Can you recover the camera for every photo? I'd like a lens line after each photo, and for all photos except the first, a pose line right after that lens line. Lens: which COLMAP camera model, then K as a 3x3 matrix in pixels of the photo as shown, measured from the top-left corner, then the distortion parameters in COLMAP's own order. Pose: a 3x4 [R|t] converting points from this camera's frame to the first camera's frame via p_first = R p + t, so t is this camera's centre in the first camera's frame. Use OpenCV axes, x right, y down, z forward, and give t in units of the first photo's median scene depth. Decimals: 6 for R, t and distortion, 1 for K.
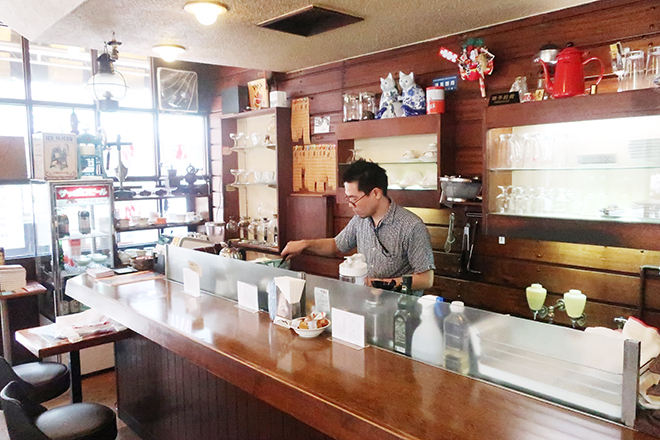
lens RADIAL K [[517.3, 0, 330.0], [0, 517.3, 220.0], [0, 0, 1]] dist [0.004697, -0.001558]
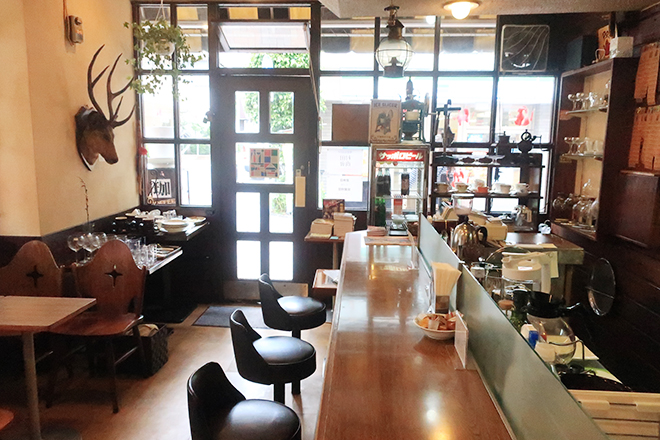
lens RADIAL K [[517.3, 0, 330.0], [0, 517.3, 220.0], [0, 0, 1]] dist [0.004697, -0.001558]
pose [[0.685209, 0.135282, -0.715672, 0.184168], [-0.089995, 0.990795, 0.101124, -0.015199], [0.722765, -0.004884, 0.691077, 0.139980]]
